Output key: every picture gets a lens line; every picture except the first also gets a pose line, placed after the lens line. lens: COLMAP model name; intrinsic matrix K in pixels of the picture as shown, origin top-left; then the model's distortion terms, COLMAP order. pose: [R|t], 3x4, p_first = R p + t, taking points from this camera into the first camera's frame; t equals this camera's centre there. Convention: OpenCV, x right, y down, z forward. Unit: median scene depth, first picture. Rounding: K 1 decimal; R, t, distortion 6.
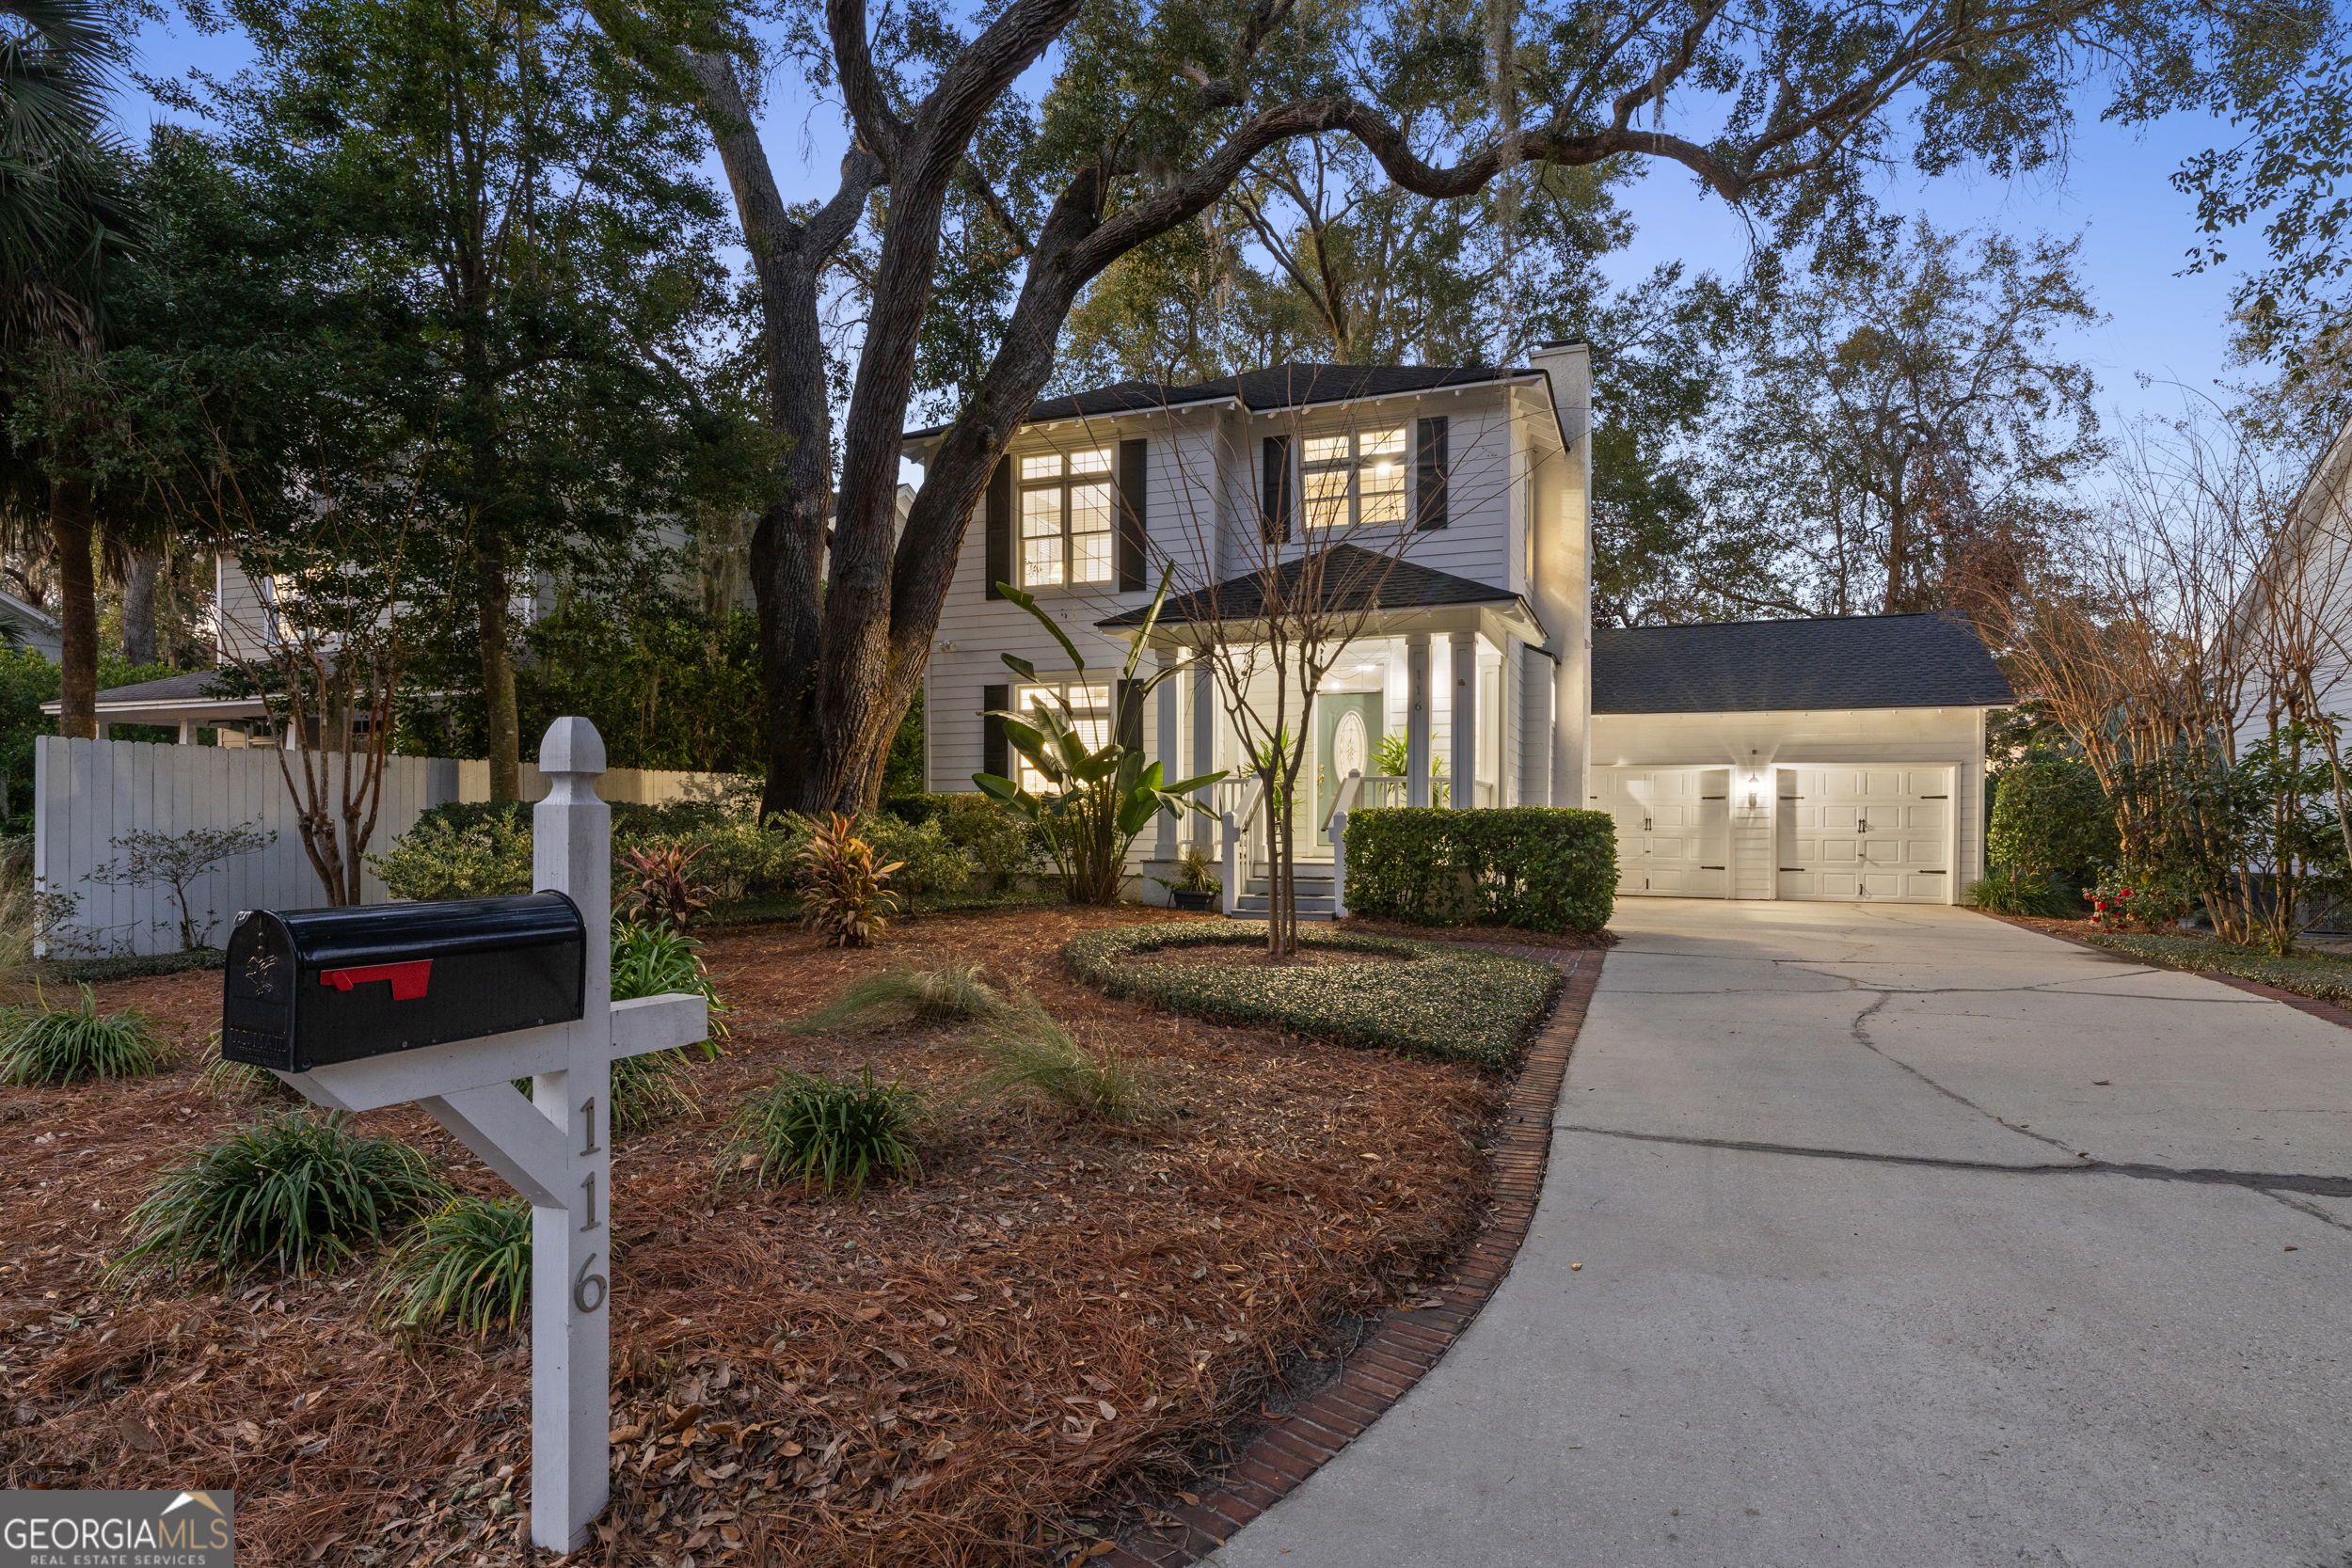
lens RADIAL K [[1319.0, 0, 1192.5], [0, 1319.0, 856.7], [0, 0, 1]] dist [-0.004950, 0.001433]
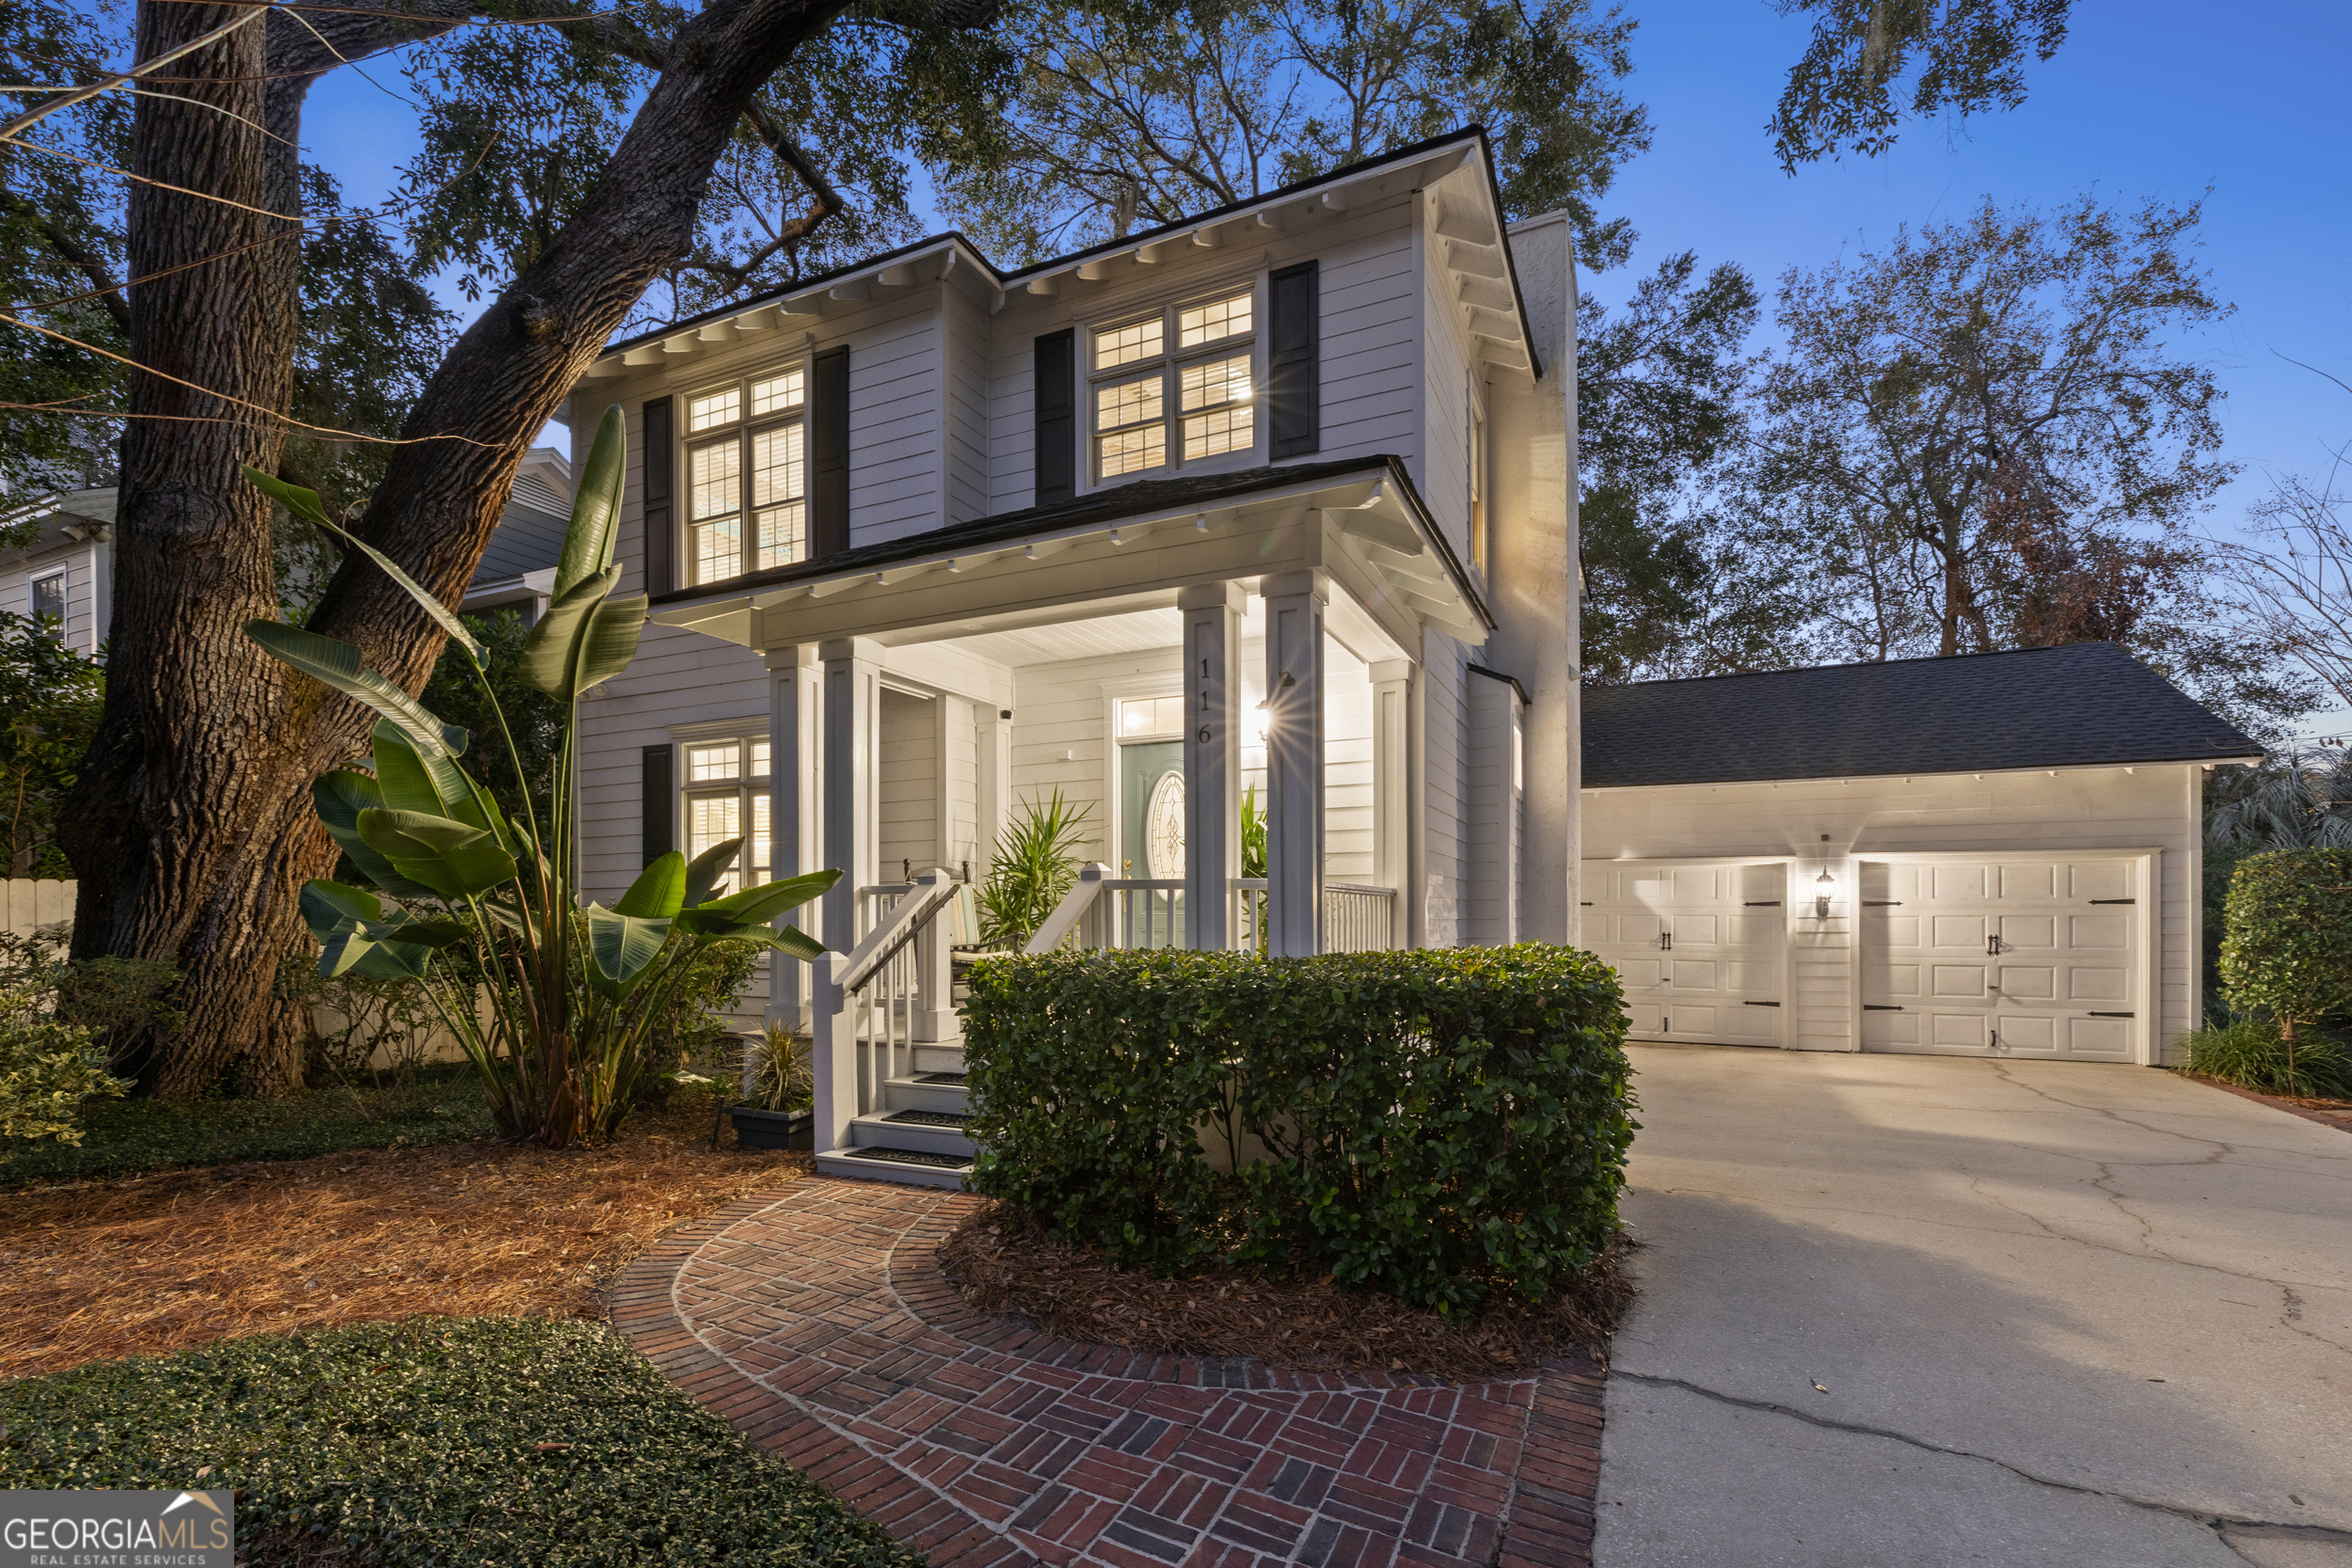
lens RADIAL K [[1008.7, 0, 1231.9], [0, 1008.7, 916.8], [0, 0, 1]] dist [0.000785, 0.000418]
pose [[0.998313, -0.007071, -0.057634, 0.170147], [0.005682, 0.999690, -0.024227, -0.031344], [0.057788, 0.023858, 0.998044, 0.527784]]
